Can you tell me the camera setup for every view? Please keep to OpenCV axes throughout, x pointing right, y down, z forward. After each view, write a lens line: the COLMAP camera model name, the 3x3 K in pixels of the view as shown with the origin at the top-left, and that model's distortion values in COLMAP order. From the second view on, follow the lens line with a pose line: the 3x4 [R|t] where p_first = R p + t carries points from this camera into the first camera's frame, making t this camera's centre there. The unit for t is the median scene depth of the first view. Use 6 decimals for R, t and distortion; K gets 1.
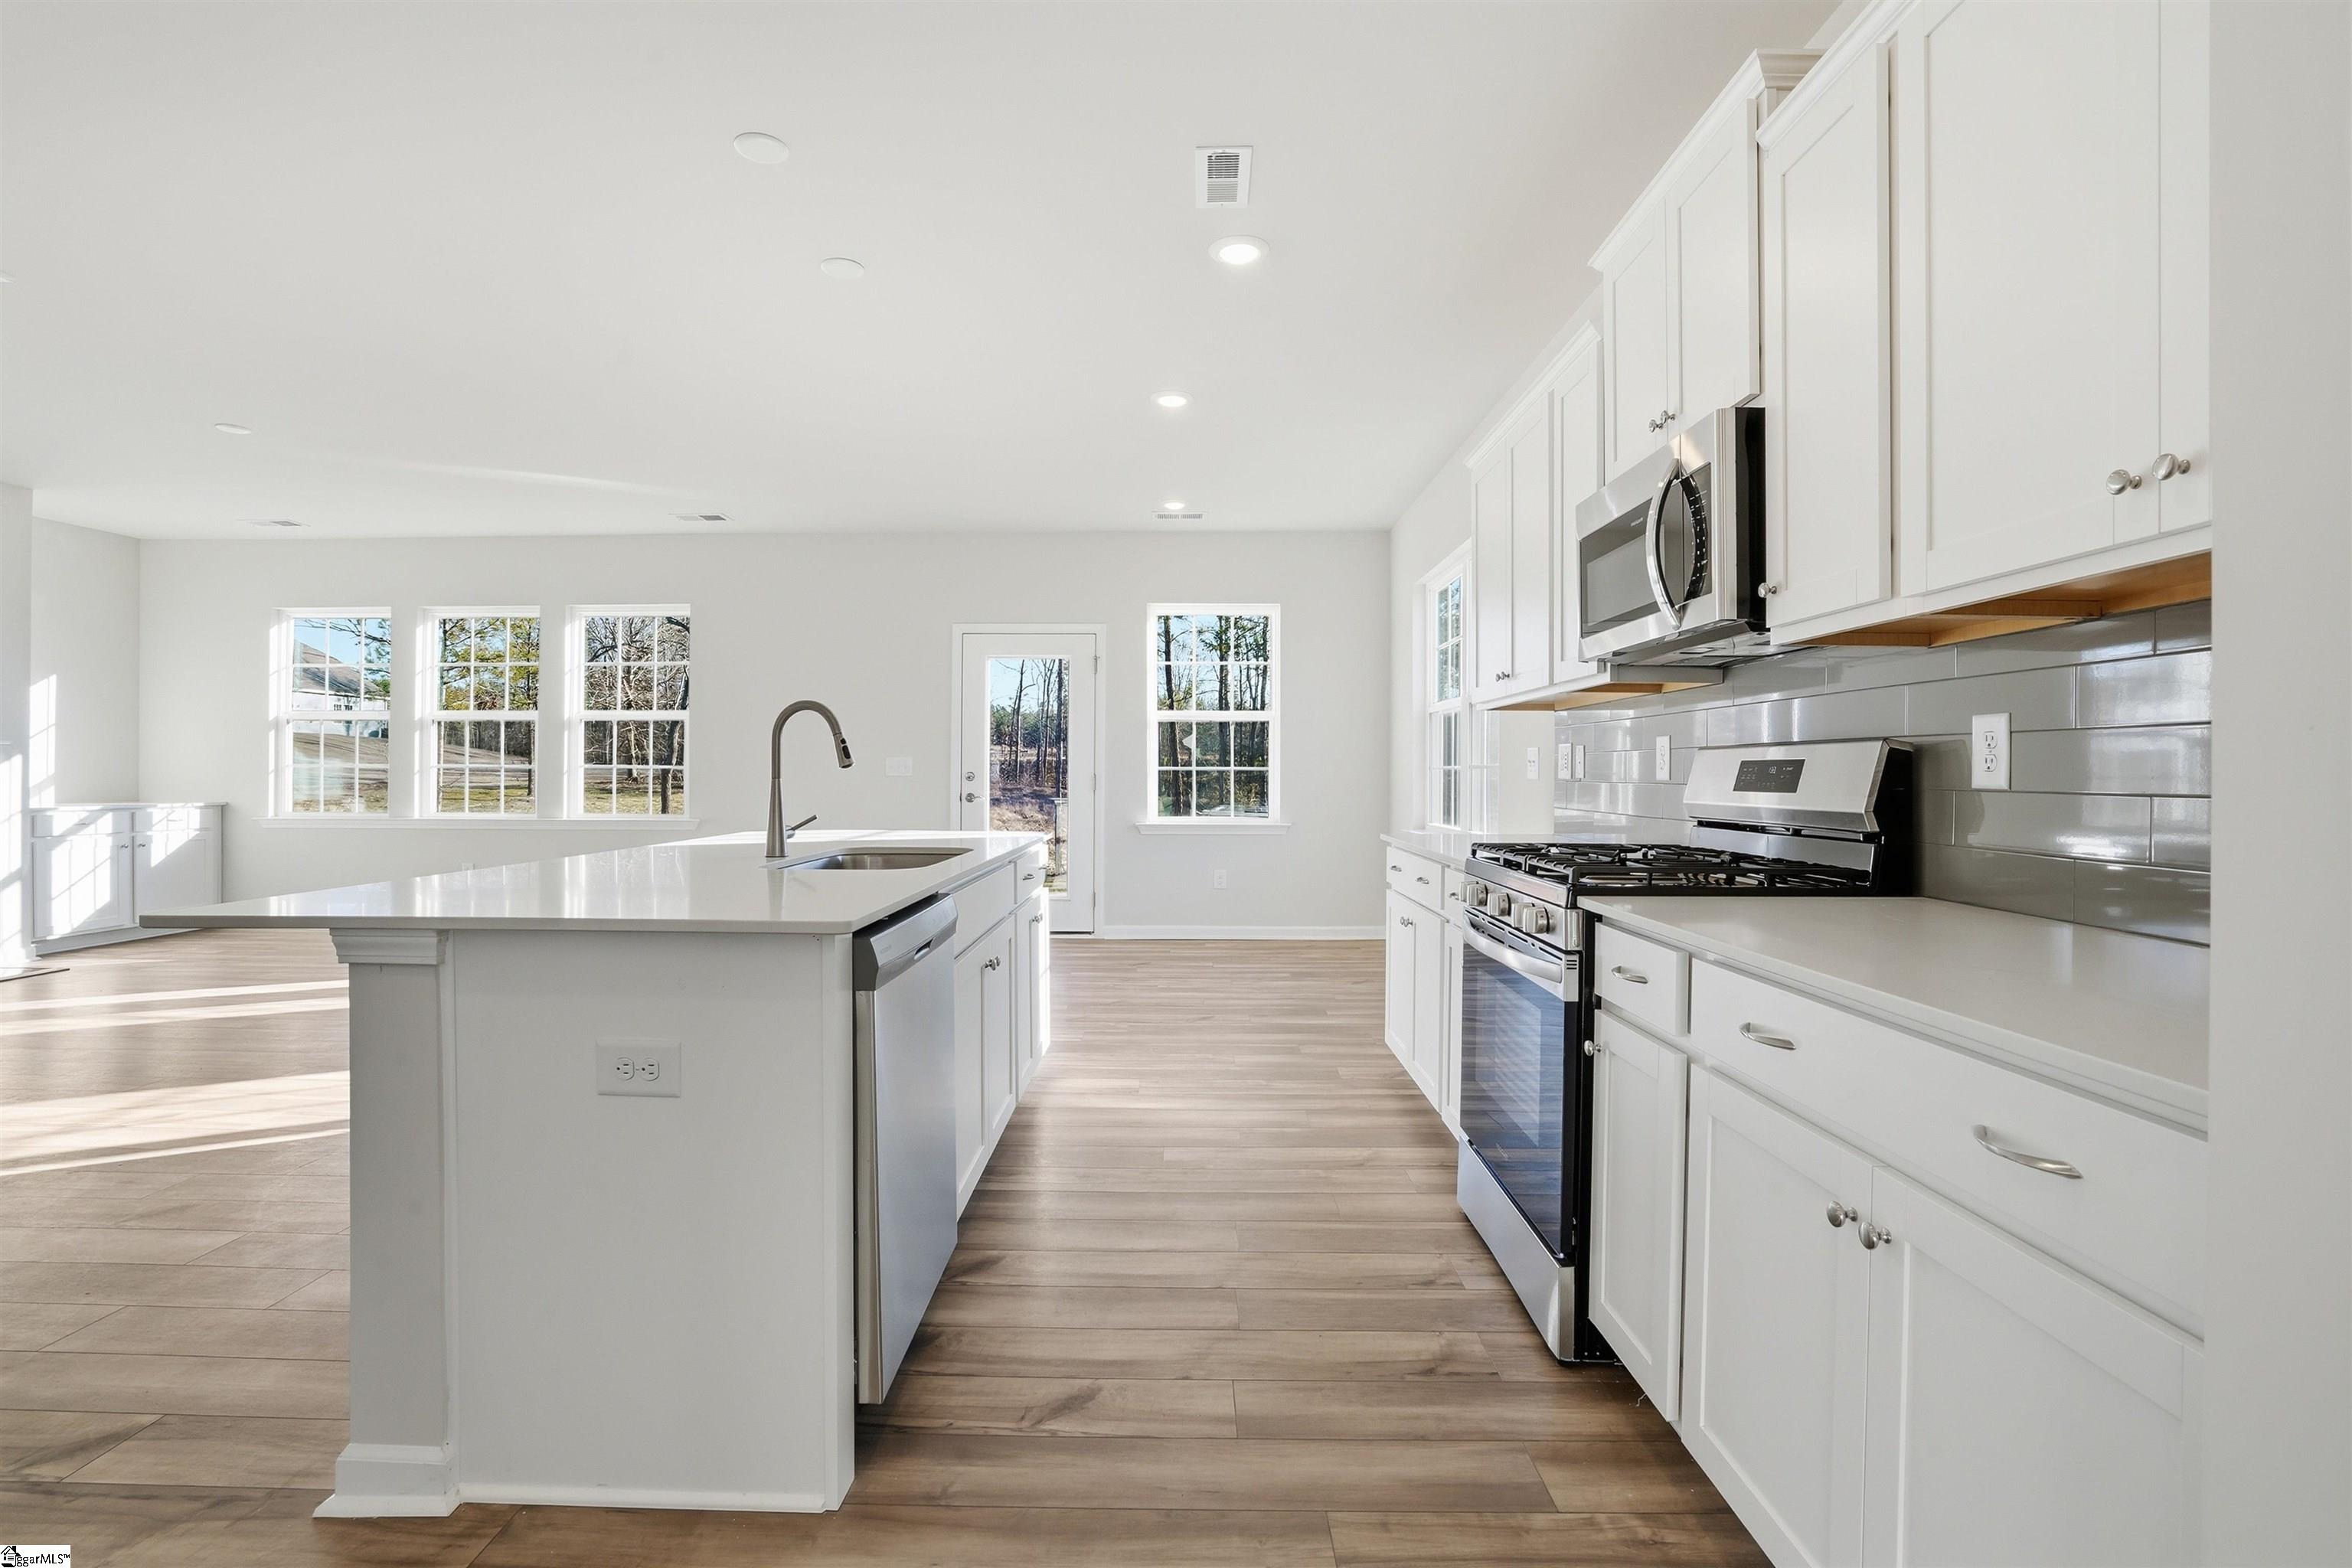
lens RADIAL K [[1116.3, 0, 1173.8], [0, 1116.3, 779.9], [0, 0, 1]] dist [-0.000382, 0.000059]
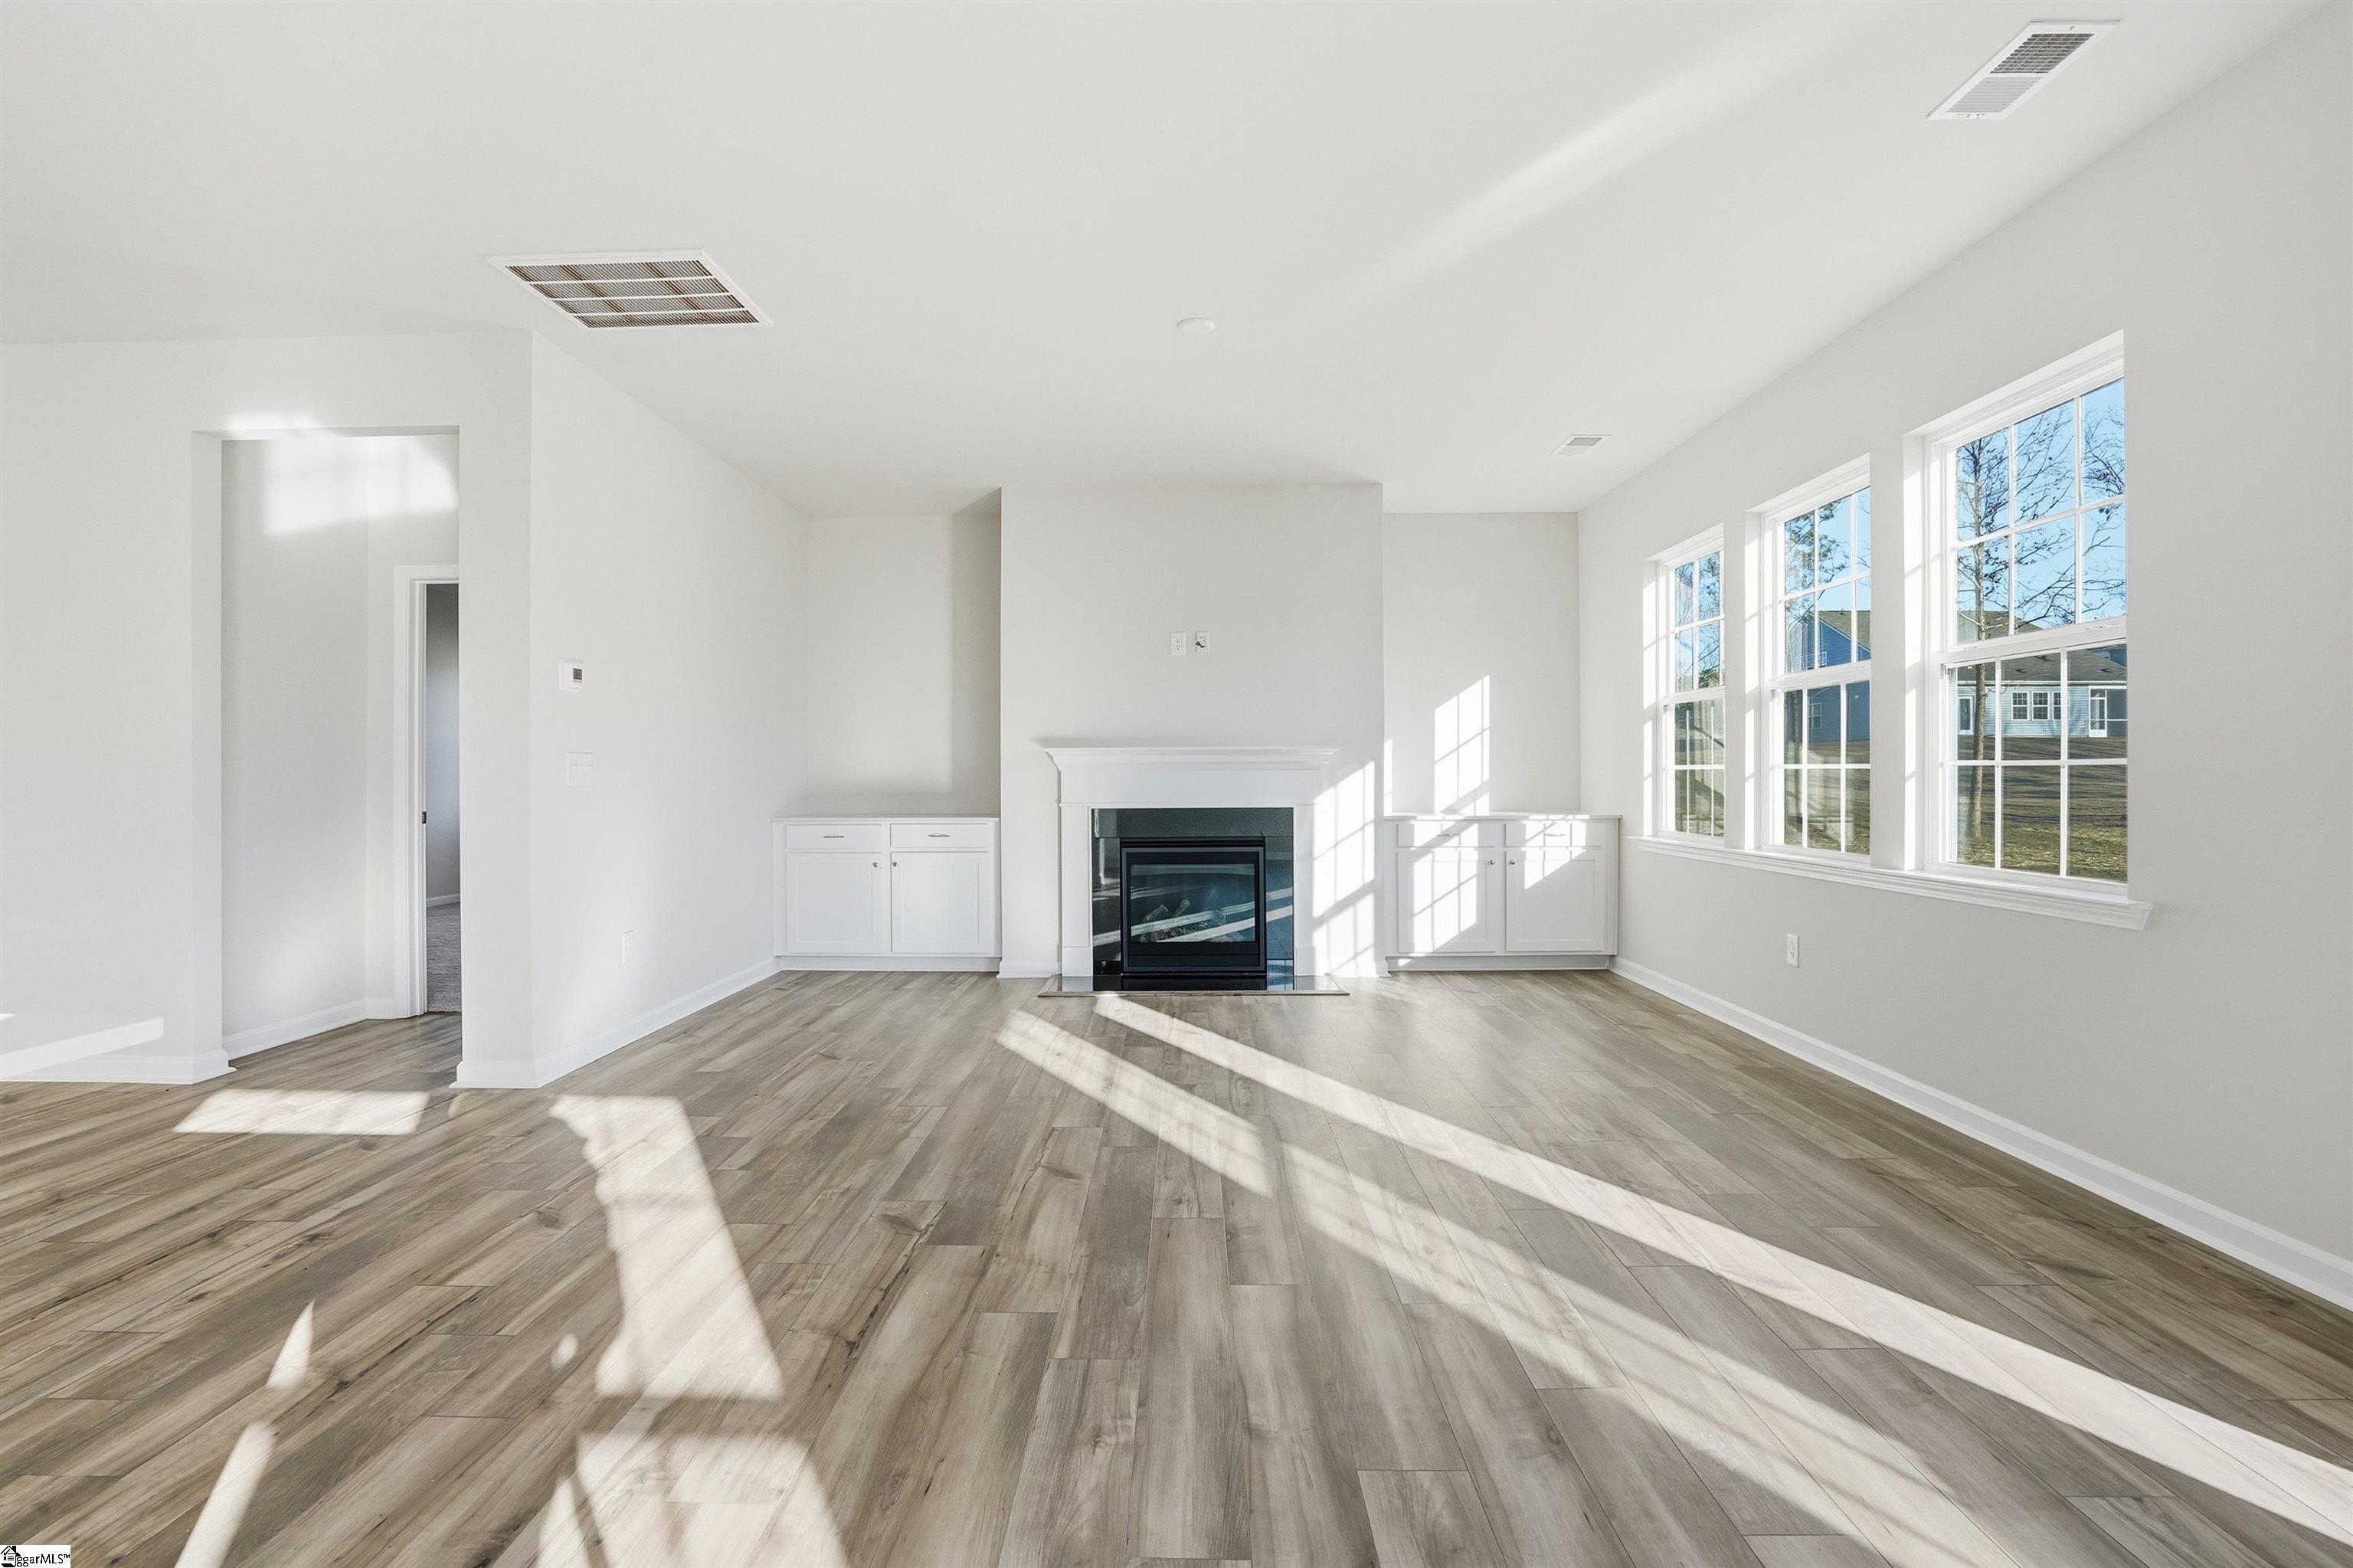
lens RADIAL K [[1116.8, 0, 1169.9], [0, 1116.8, 776.8], [0, 0, 1]] dist [-0.000382, 0.000059]
pose [[-0.009755, -0.004076, -0.999944, -0.060044], [0.001320, 0.999991, -0.004089, -0.005000], [0.999952, -0.001360, -0.009750, 0.751408]]
